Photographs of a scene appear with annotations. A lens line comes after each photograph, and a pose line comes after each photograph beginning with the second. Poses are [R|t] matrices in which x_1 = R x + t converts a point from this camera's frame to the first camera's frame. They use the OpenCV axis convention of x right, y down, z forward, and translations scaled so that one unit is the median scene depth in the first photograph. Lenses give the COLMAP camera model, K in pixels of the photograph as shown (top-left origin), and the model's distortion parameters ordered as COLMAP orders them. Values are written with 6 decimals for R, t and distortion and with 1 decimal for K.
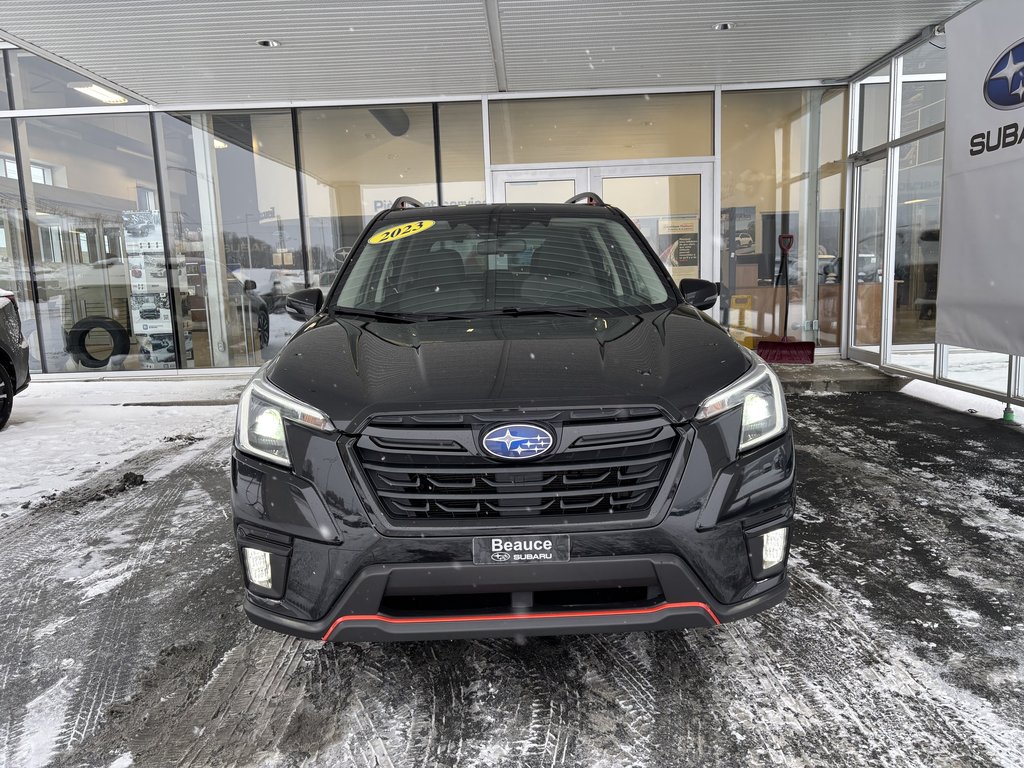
lens RADIAL K [[812.4, 0, 532.6], [0, 812.4, 382.3], [0, 0, 1]] dist [0.070195, -0.095616]
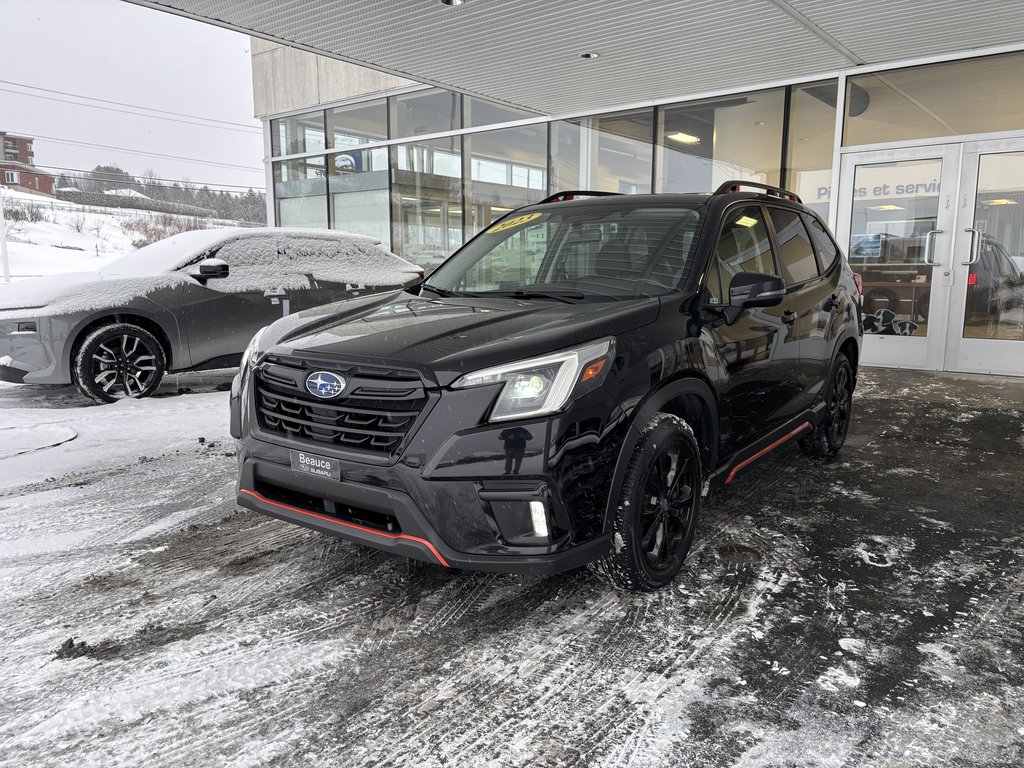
lens RADIAL K [[804.6, 0, 496.7], [0, 804.6, 388.2], [0, 0, 1]] dist [0.083143, -0.103277]
pose [[0.767664, 0.123655, -0.628809, 0.826949], [-0.114268, 0.991895, 0.055555, -0.021261], [0.630583, 0.029205, 0.775572, 0.130159]]
